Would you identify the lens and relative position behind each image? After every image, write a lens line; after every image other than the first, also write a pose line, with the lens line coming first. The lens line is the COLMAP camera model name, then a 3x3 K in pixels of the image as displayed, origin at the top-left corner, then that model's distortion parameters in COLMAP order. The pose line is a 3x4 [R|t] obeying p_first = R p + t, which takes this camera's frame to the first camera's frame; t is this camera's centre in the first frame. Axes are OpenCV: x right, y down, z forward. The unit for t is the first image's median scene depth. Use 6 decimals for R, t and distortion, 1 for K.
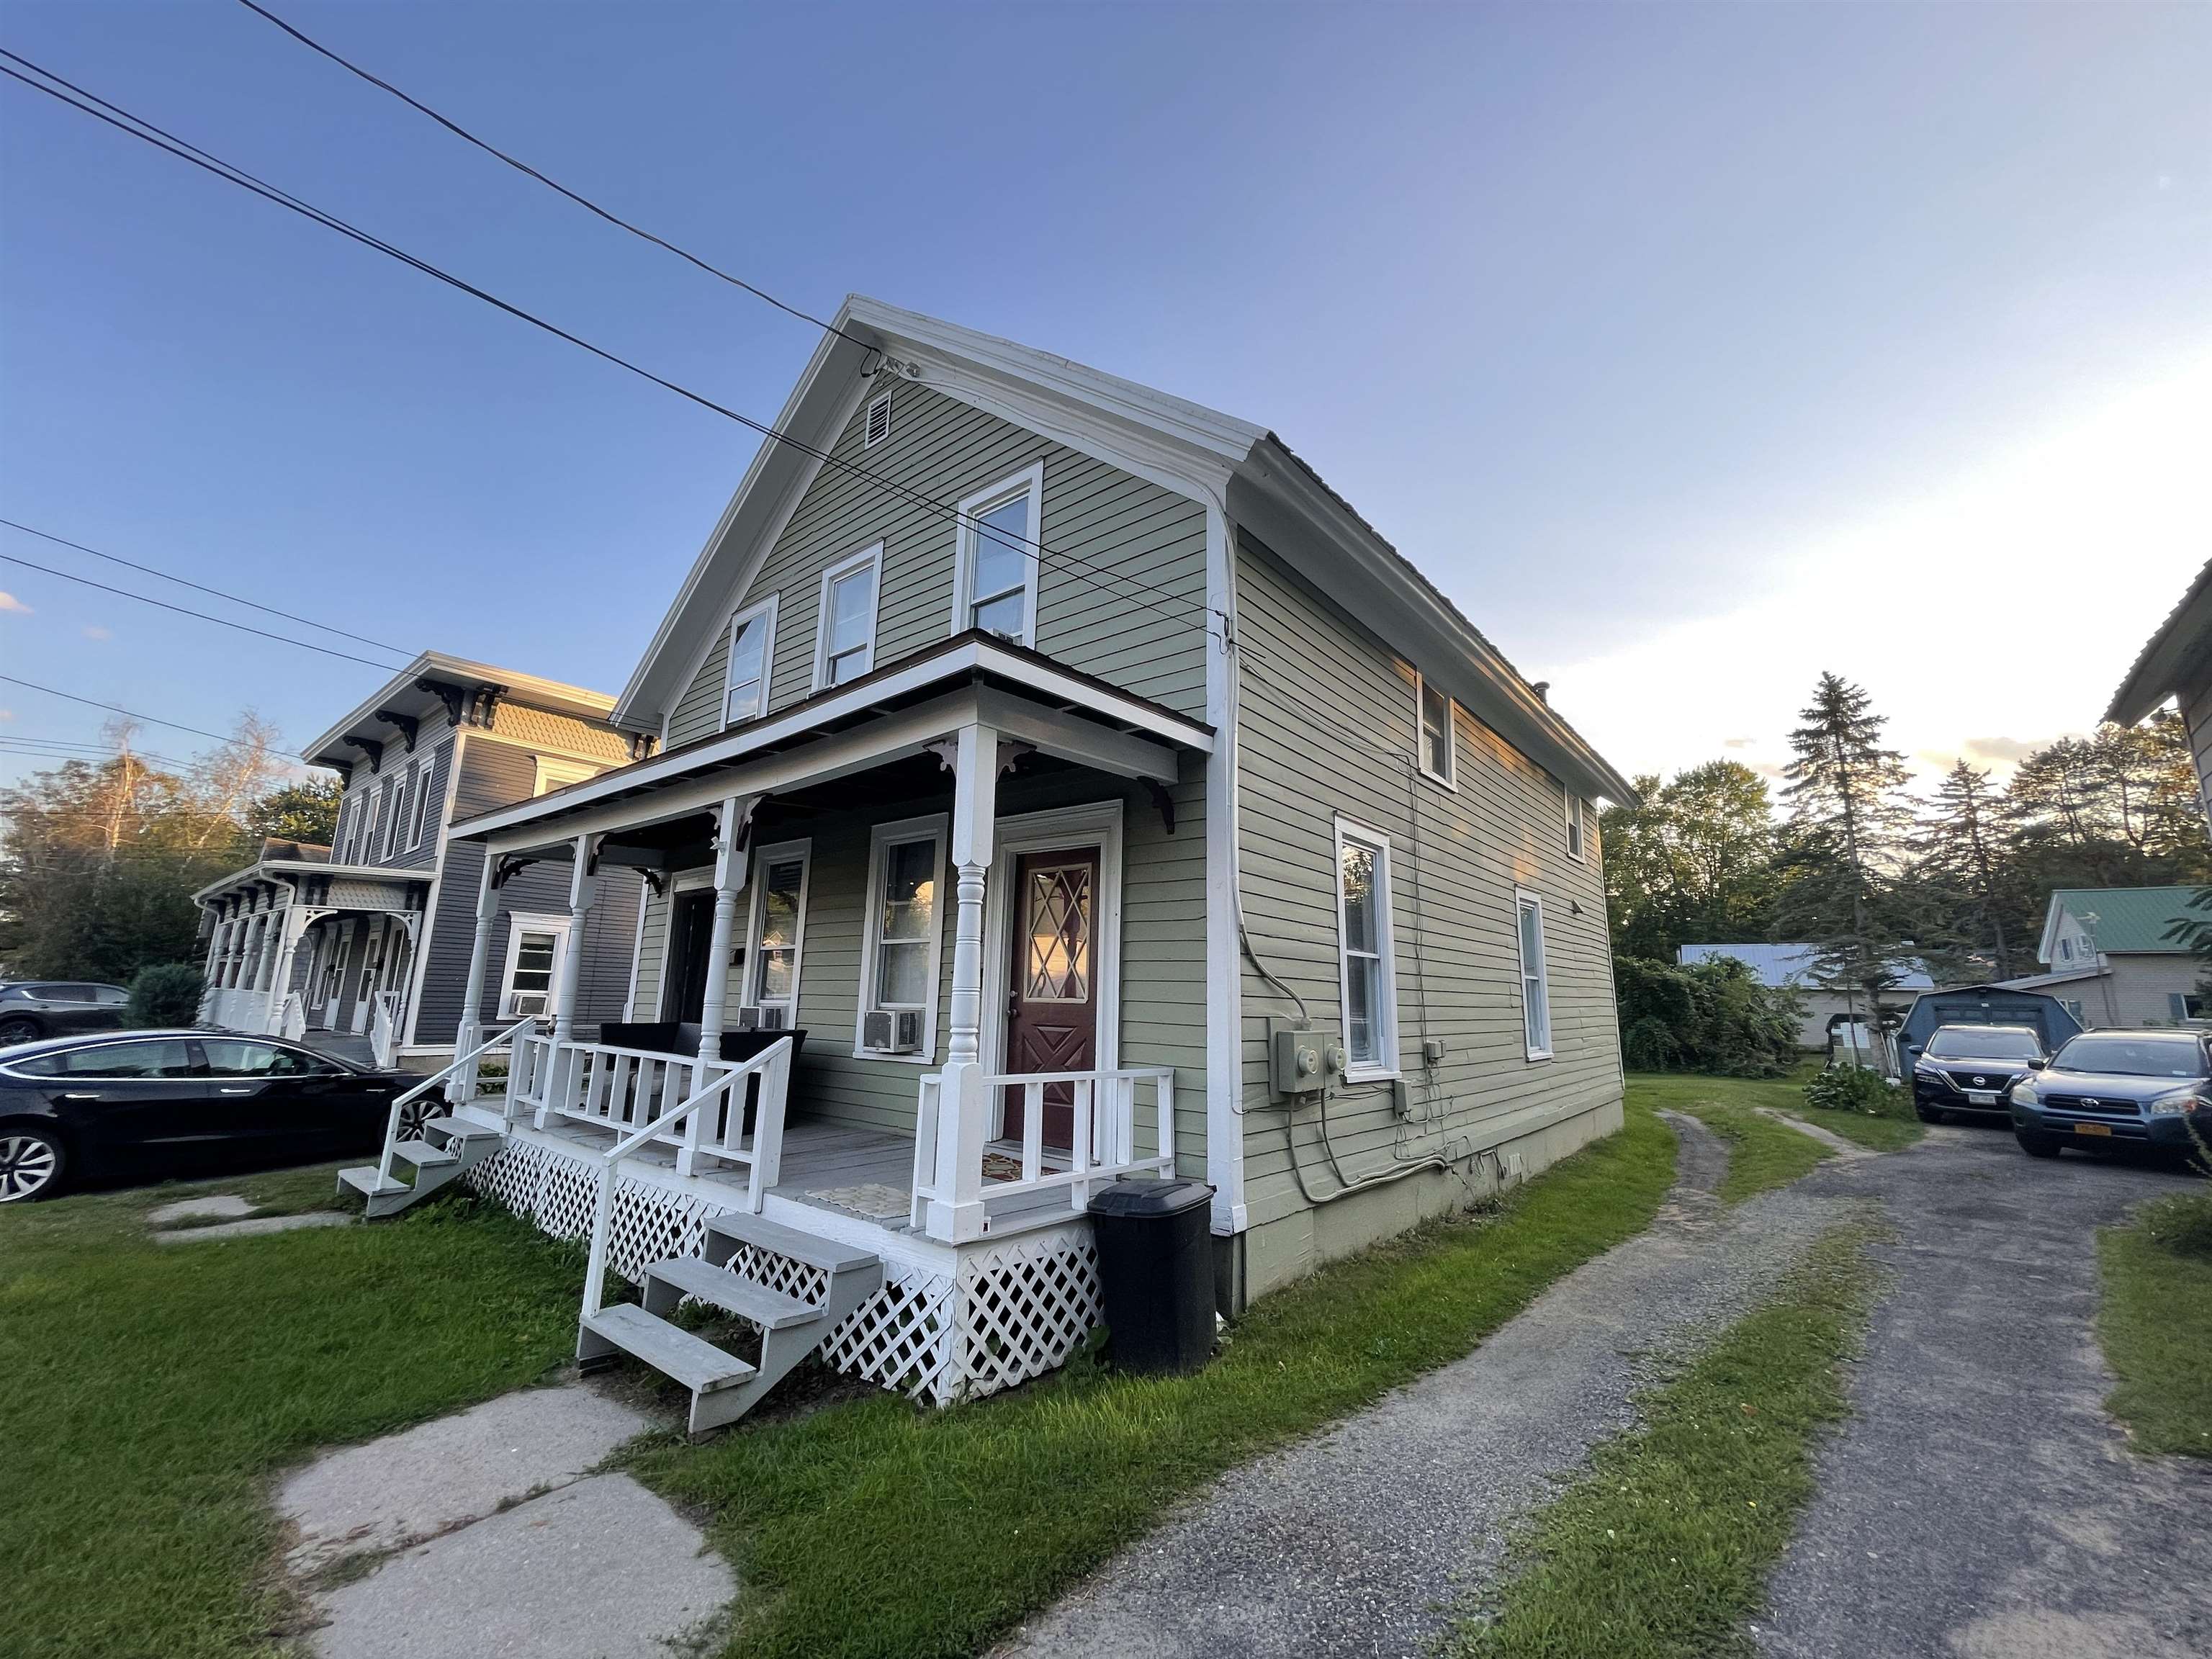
lens RADIAL K [[887.9, 0, 1095.9], [0, 887.9, 827.6], [0, 0, 1]] dist [-0.009839, -0.000226]
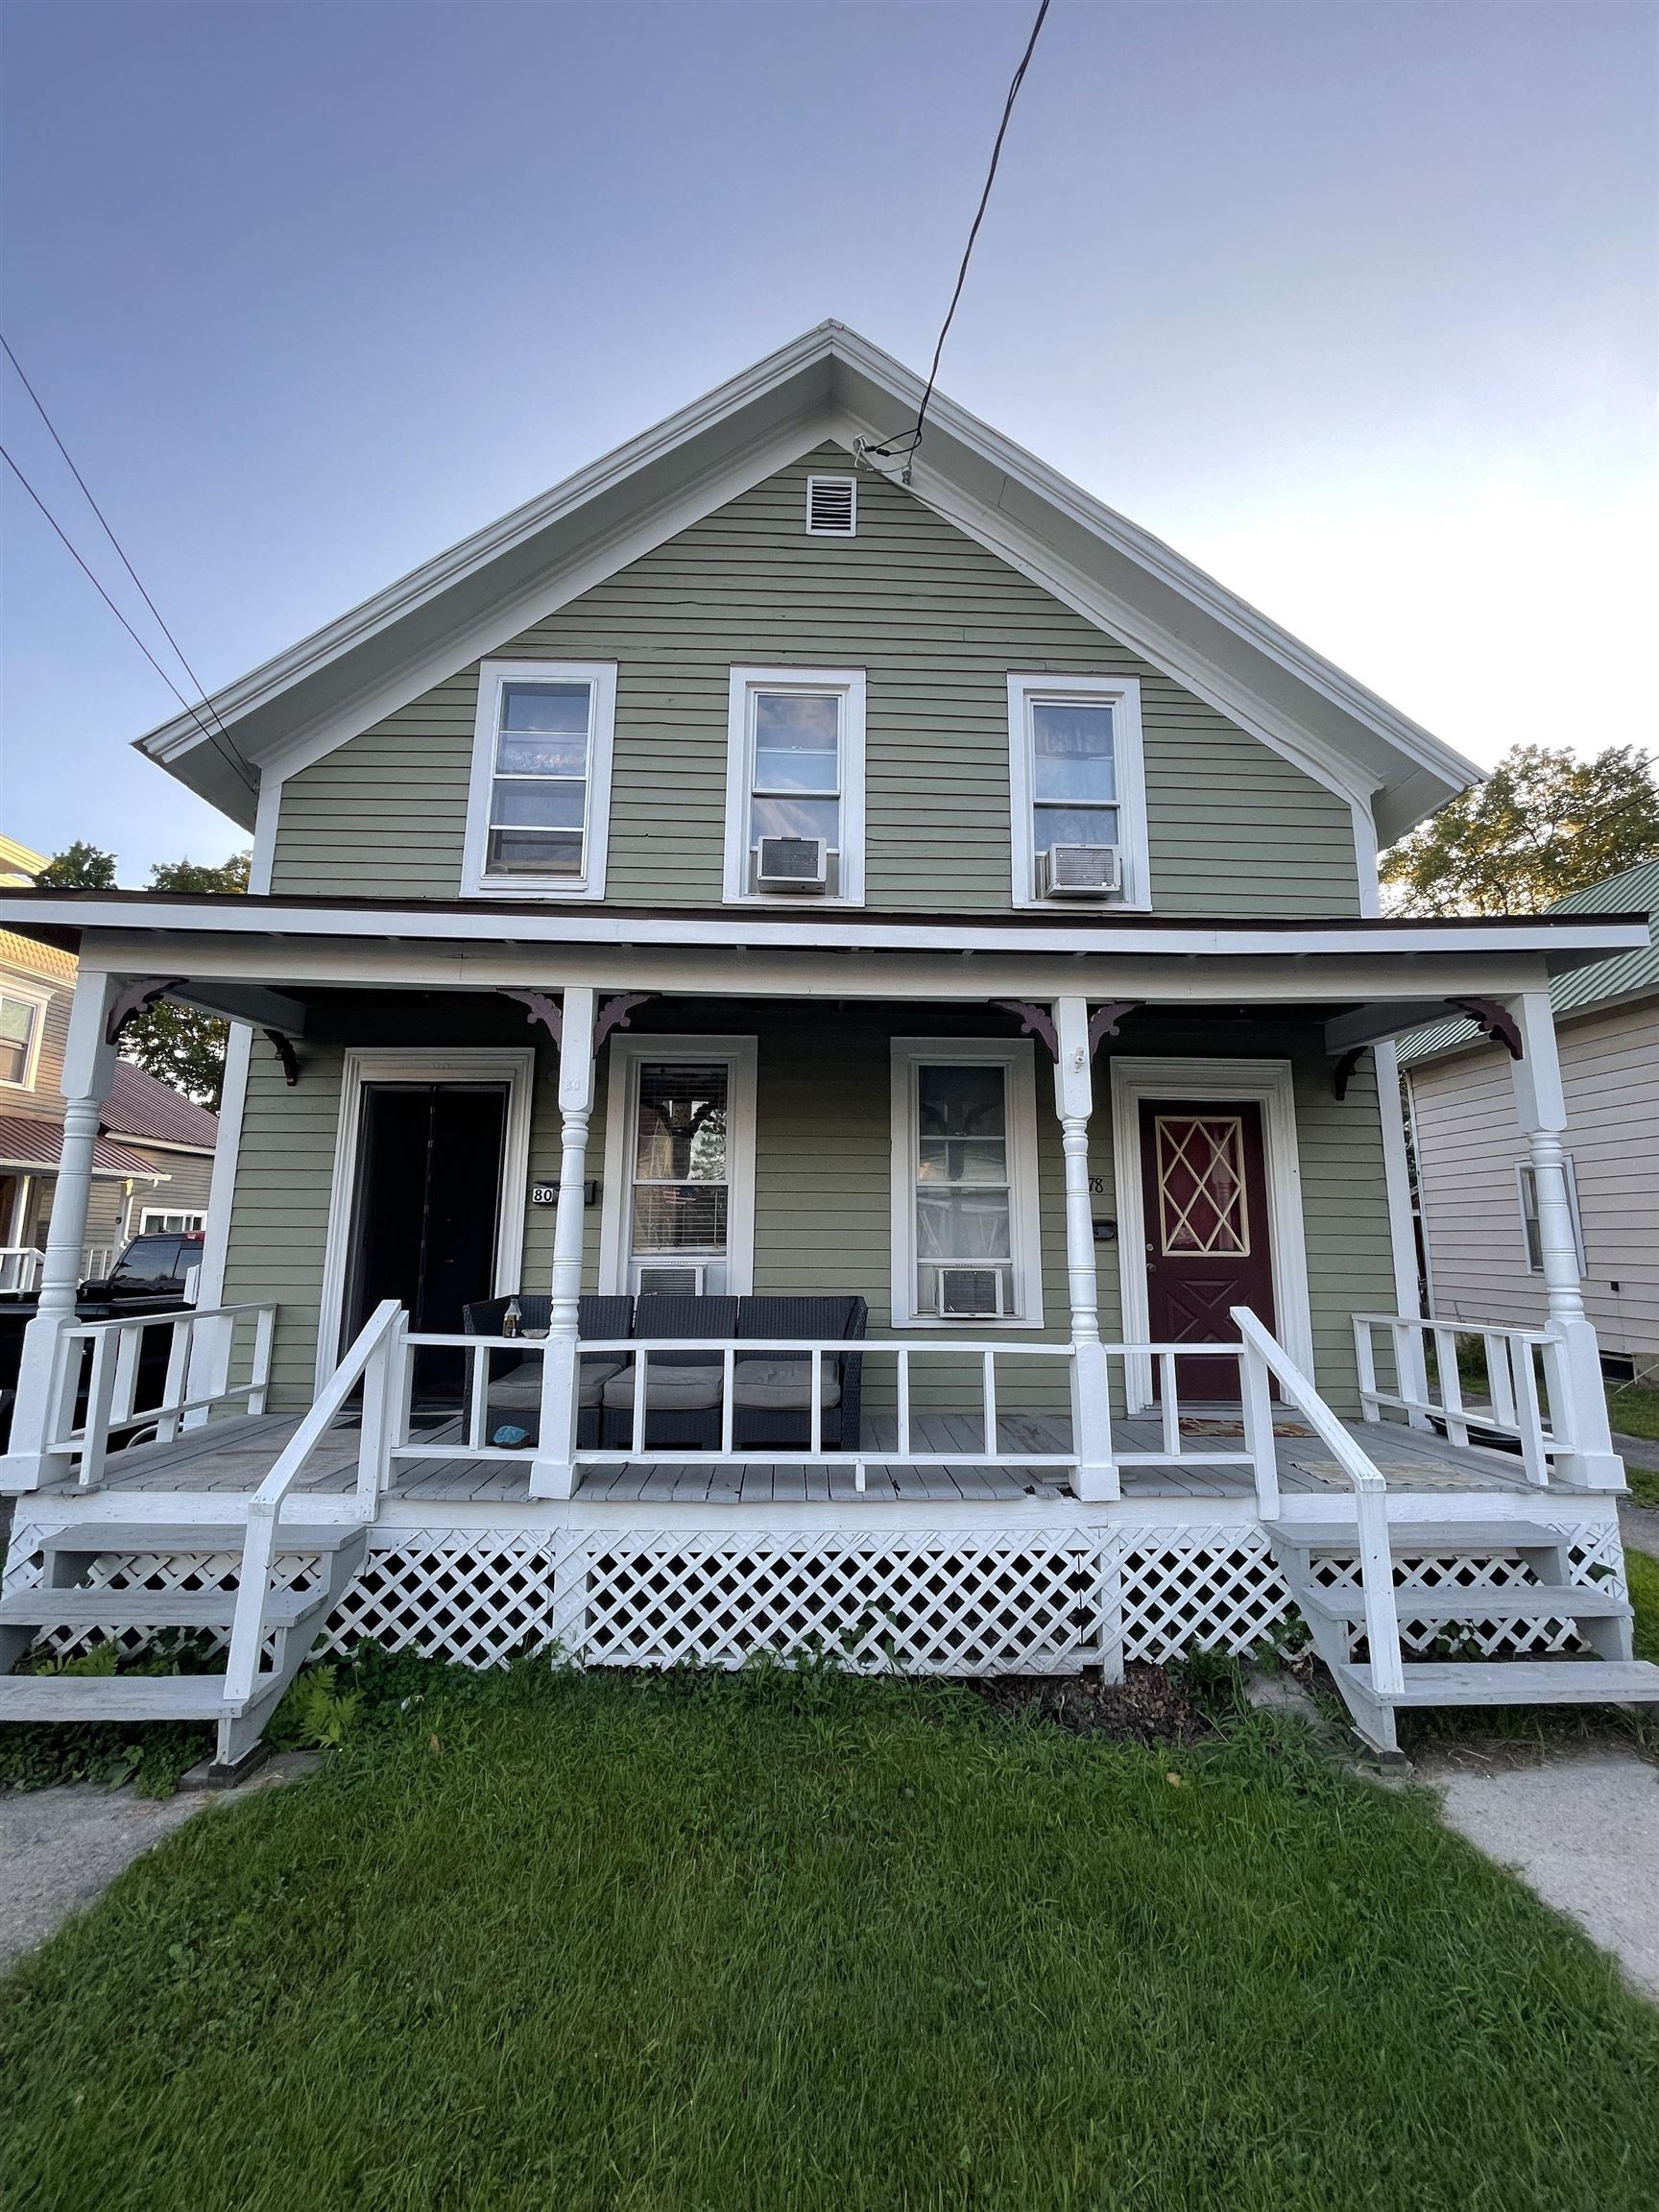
lens RADIAL K [[887.9, 0, 819.4], [0, 887.9, 1094.0], [0, 0, 1]] dist [-0.009839, -0.000226]
pose [[0.758102, 0.097976, 0.644734, -1.017791], [-0.130549, 0.991438, 0.002842, 0.073486], [-0.638936, -0.086324, 0.764401, 0.534790]]
